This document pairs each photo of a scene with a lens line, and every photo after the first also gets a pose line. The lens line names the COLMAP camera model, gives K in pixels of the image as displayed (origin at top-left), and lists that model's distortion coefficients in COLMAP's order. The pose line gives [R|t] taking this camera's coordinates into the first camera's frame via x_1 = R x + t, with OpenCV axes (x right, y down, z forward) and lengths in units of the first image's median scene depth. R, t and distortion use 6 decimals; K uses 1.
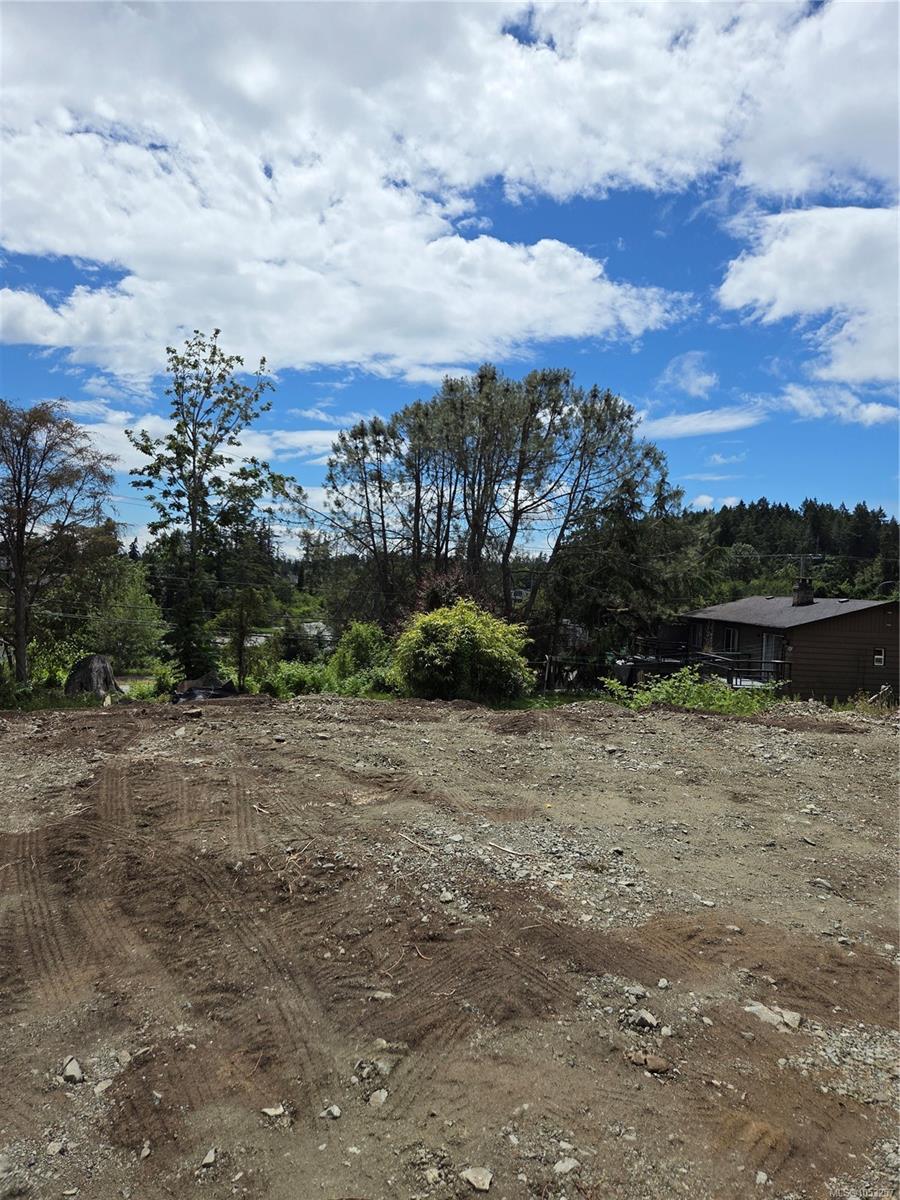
lens RADIAL K [[809.8, 0, 446.4], [0, 809.8, 597.7], [0, 0, 1]] dist [0.062959, -0.041185]
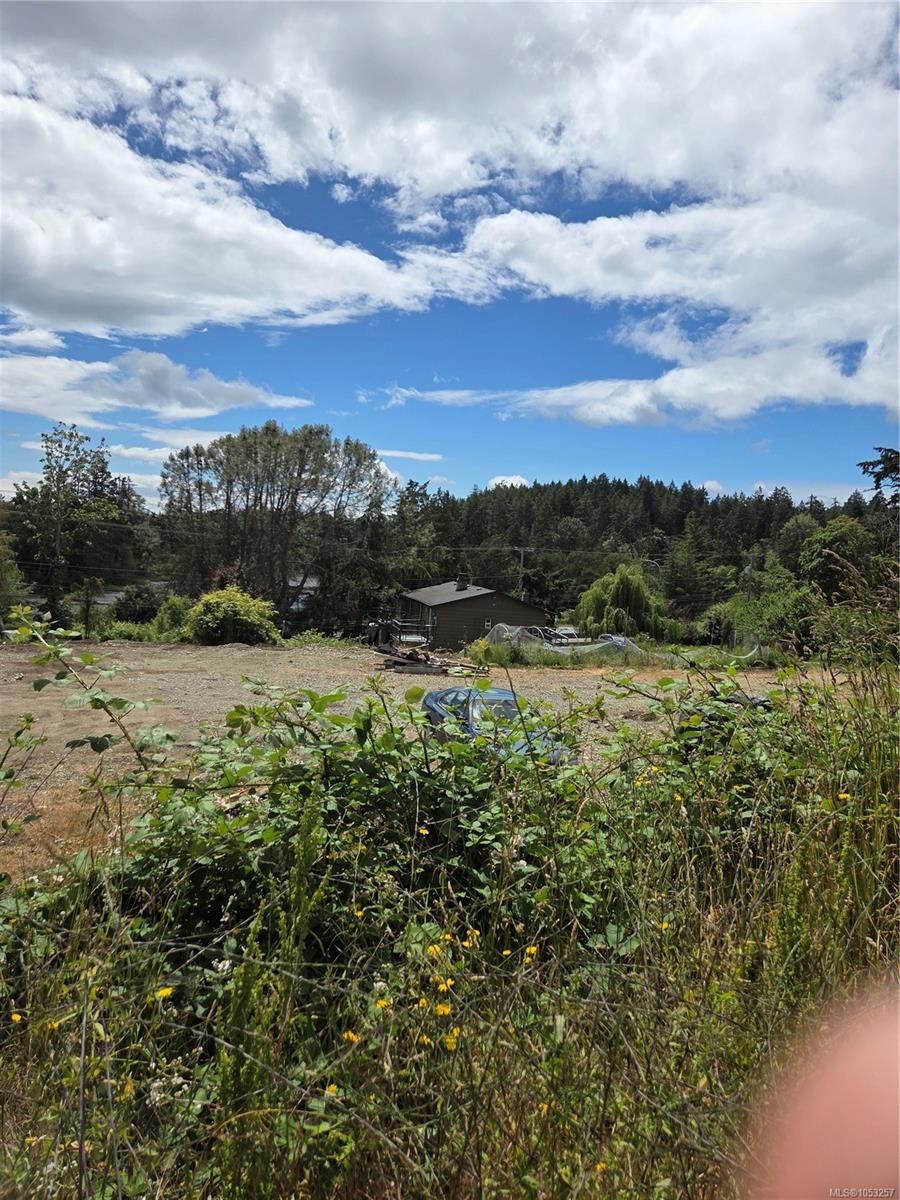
lens RADIAL K [[809.8, 0, 450.4], [0, 809.8, 598.3], [0, 0, 1]] dist [0.062959, -0.041185]
pose [[0.987993, 0.017495, 0.153502, 0.168486], [-0.025795, 0.998301, 0.052248, -0.058822], [-0.152327, -0.055580, 0.986766, -0.580714]]
